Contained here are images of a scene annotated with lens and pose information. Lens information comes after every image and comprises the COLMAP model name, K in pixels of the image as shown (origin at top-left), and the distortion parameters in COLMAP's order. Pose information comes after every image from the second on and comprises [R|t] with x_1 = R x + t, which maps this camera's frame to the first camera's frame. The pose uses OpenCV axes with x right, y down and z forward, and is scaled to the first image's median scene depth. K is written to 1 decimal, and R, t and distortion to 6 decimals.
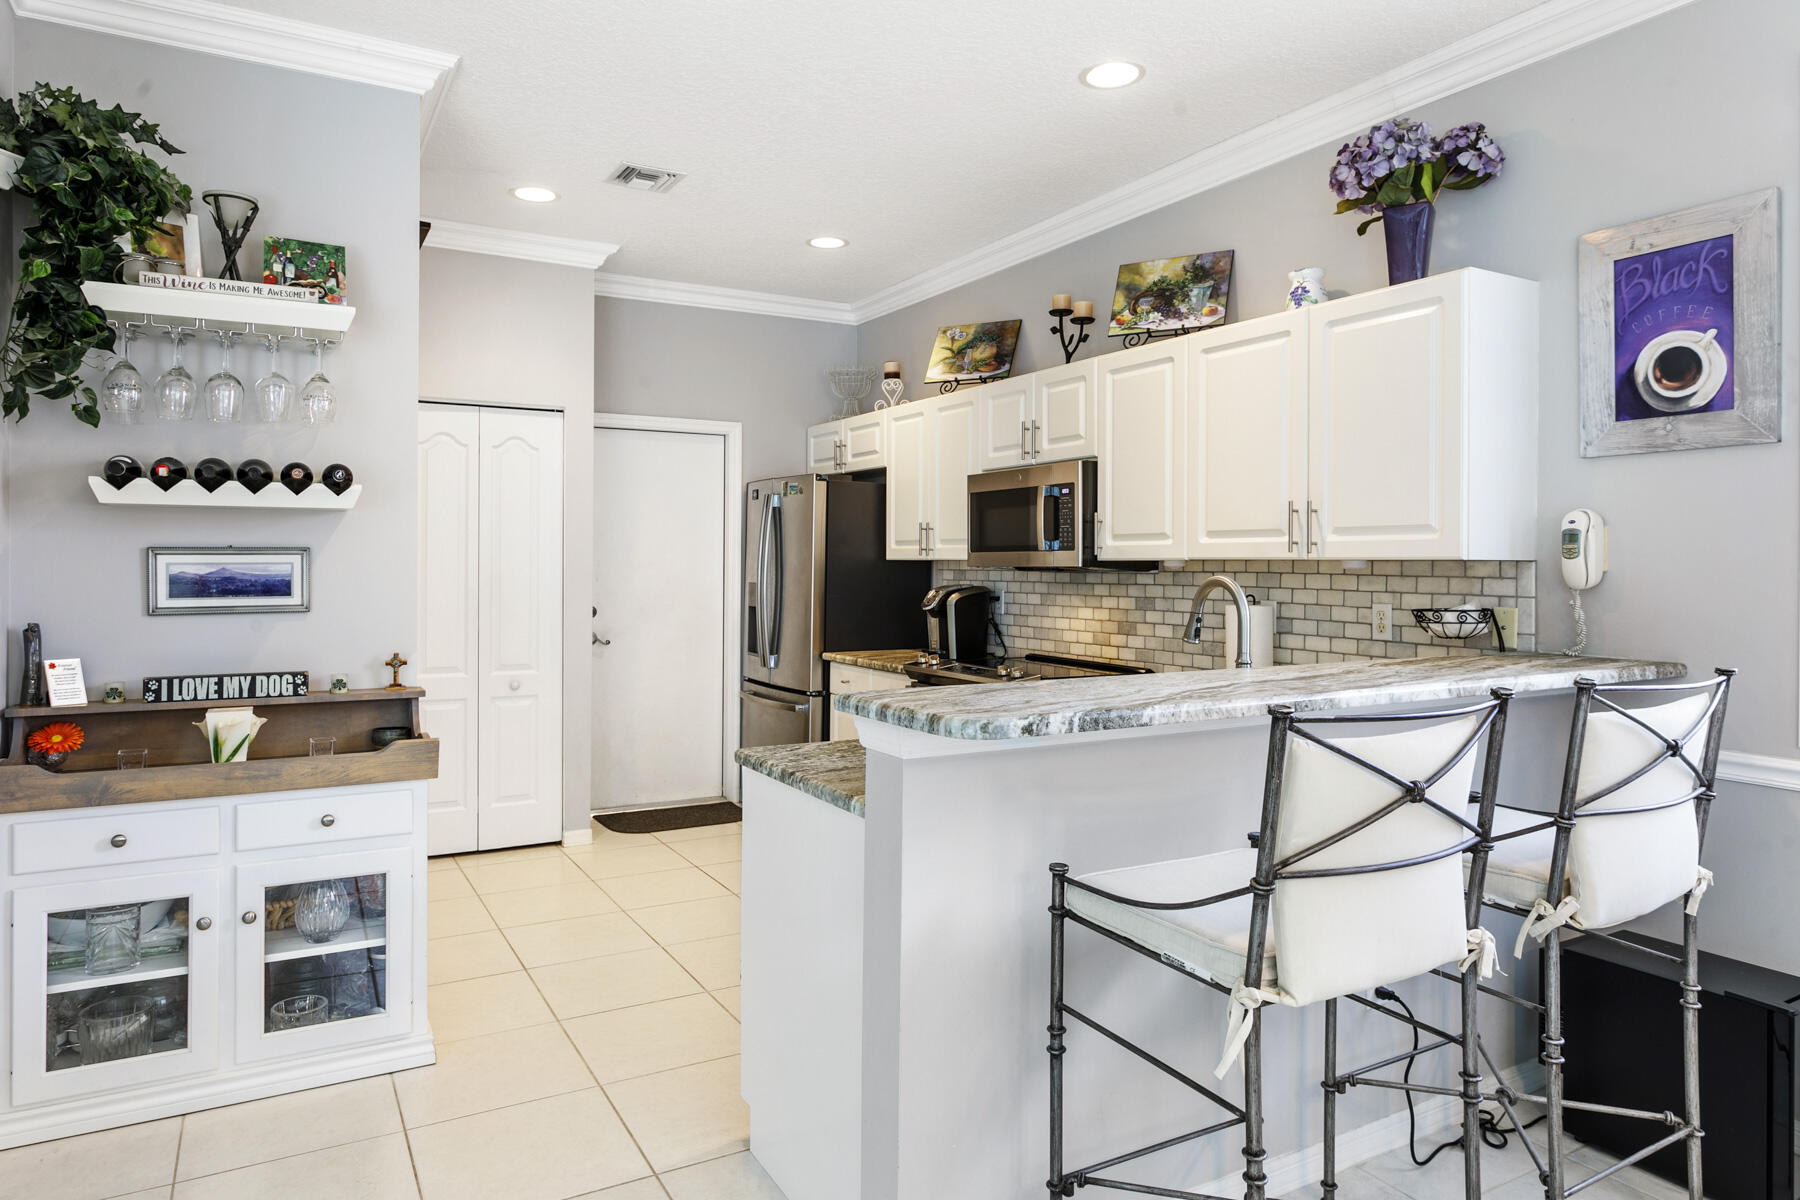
lens RADIAL K [[1119.4, 0, 905.6], [0, 1119.4, 572.4], [0, 0, 1]] dist [-0.017127, -0.002707]
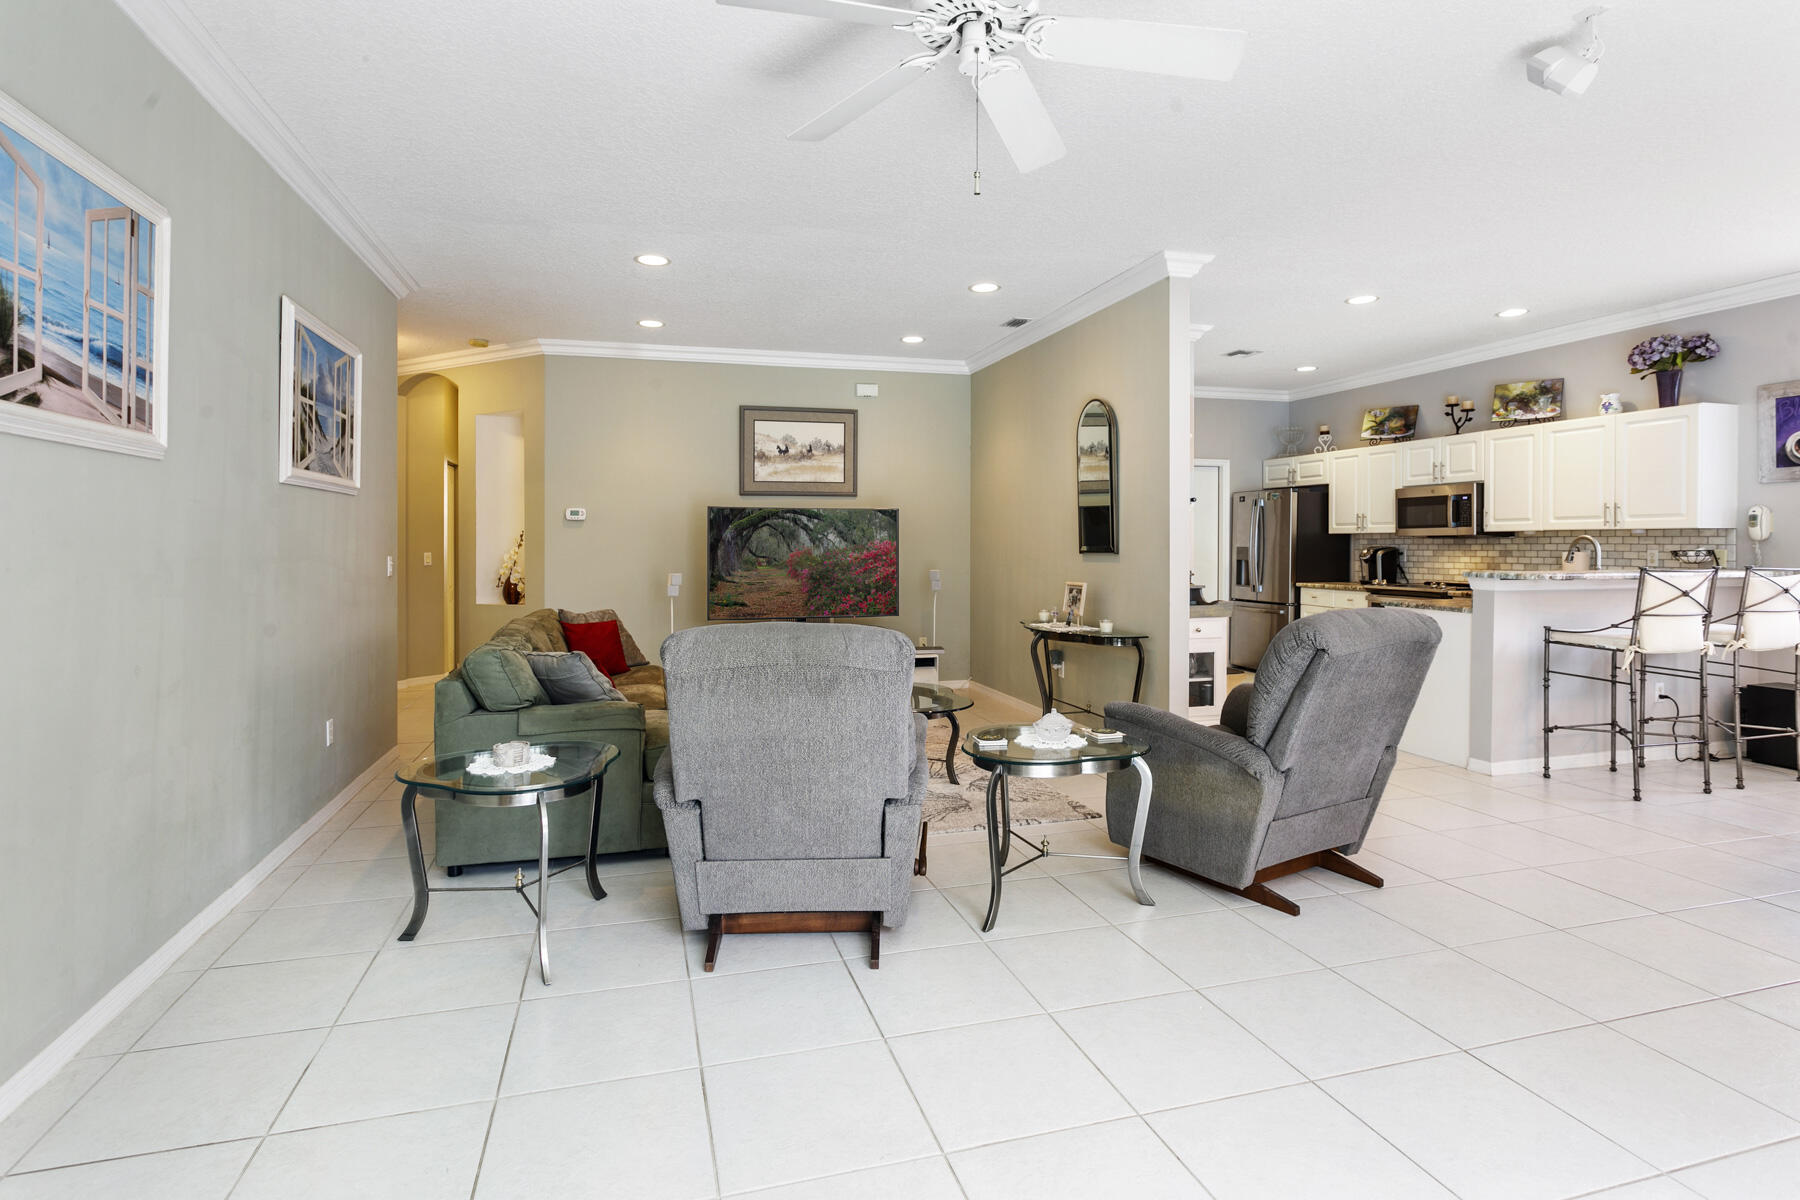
lens RADIAL K [[927.0, 0, 877.2], [0, 927.0, 556.9], [0, 0, 1]] dist [-0.007312, -0.003232]
pose [[0.967651, -0.000866, -0.252290, -0.456811], [0.002041, 0.999988, 0.004395, 0.024802], [0.252283, -0.004768, 0.967642, -0.874558]]
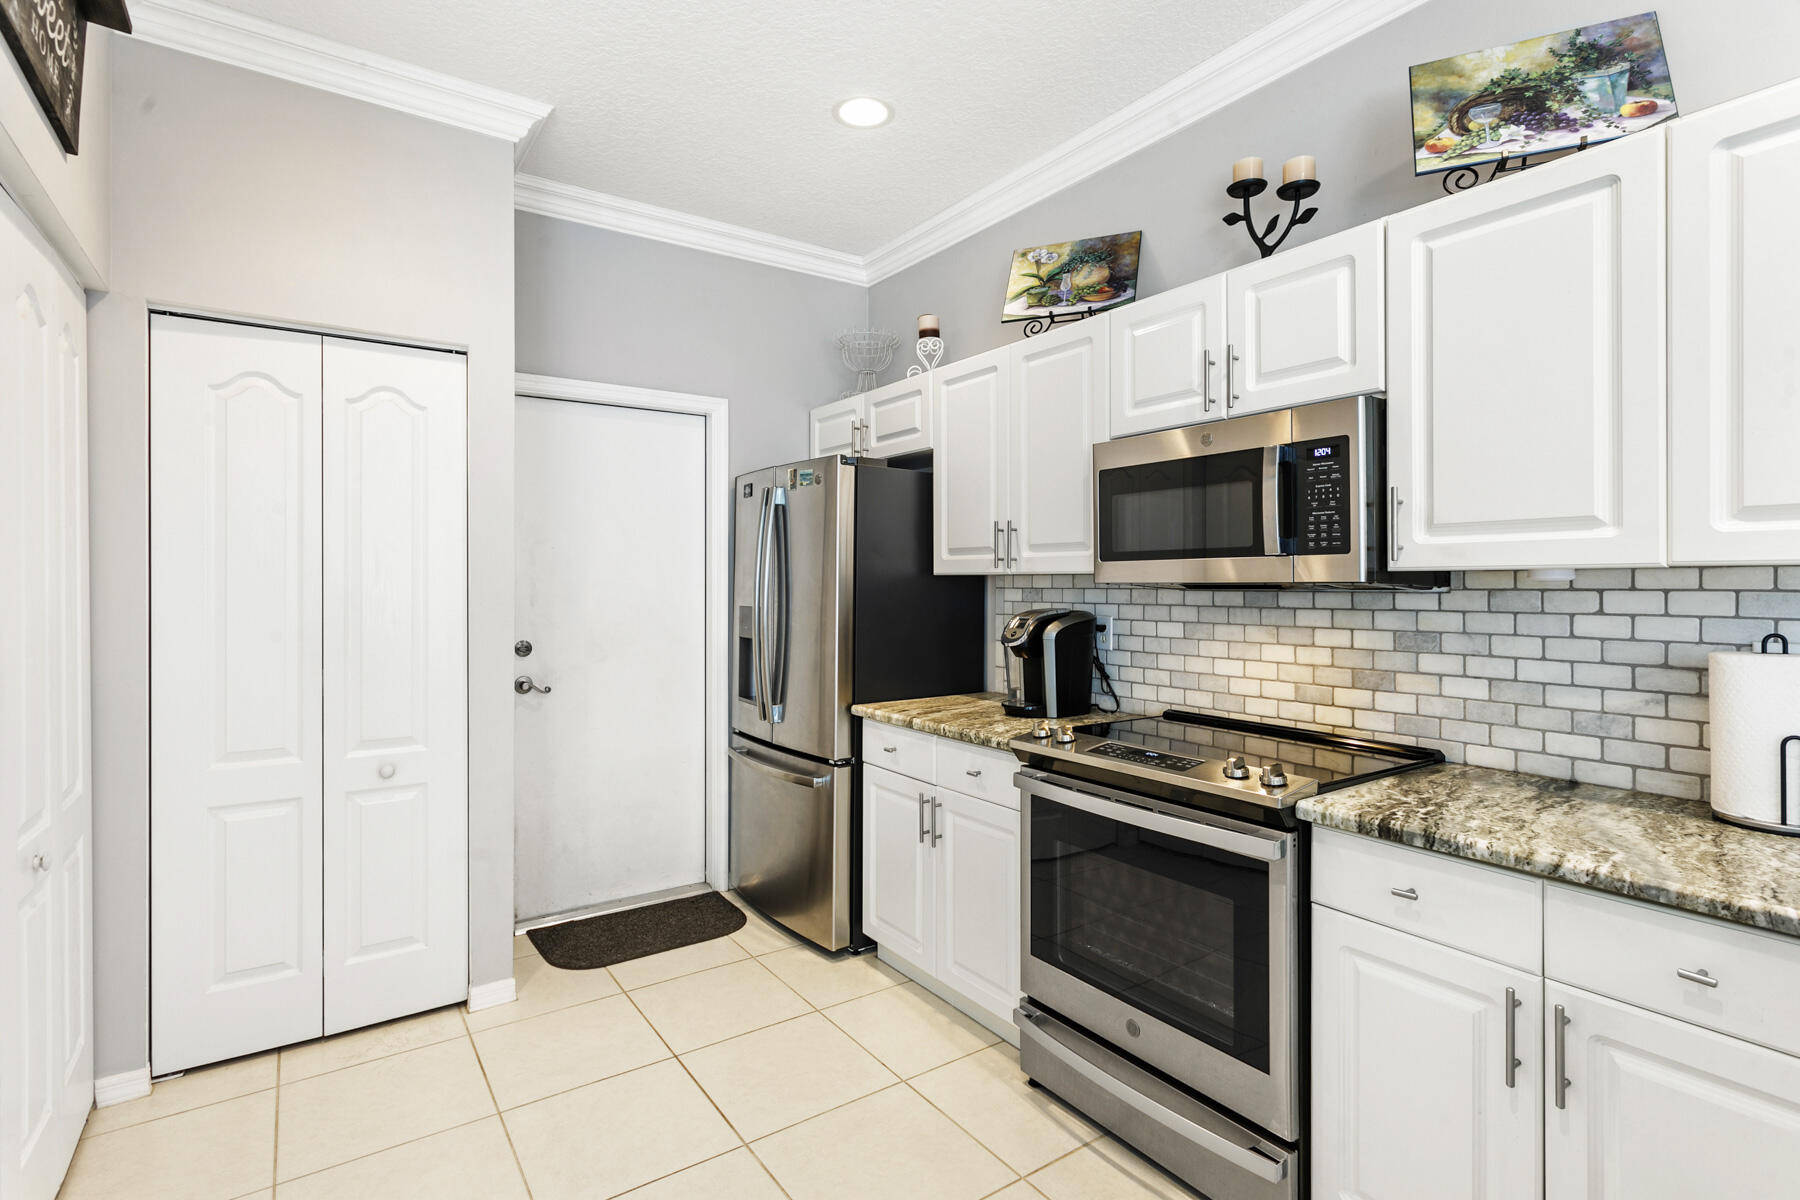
lens RADIAL K [[874.0, 0, 897.0], [0, 874.0, 587.2], [0, 0, 1]] dist [0.009600, -0.002928]
pose [[0.996877, -0.006127, 0.078729, -0.110978], [0.006288, 0.999979, -0.001794, -0.003030], [-0.078716, 0.002283, 0.996894, 0.549349]]
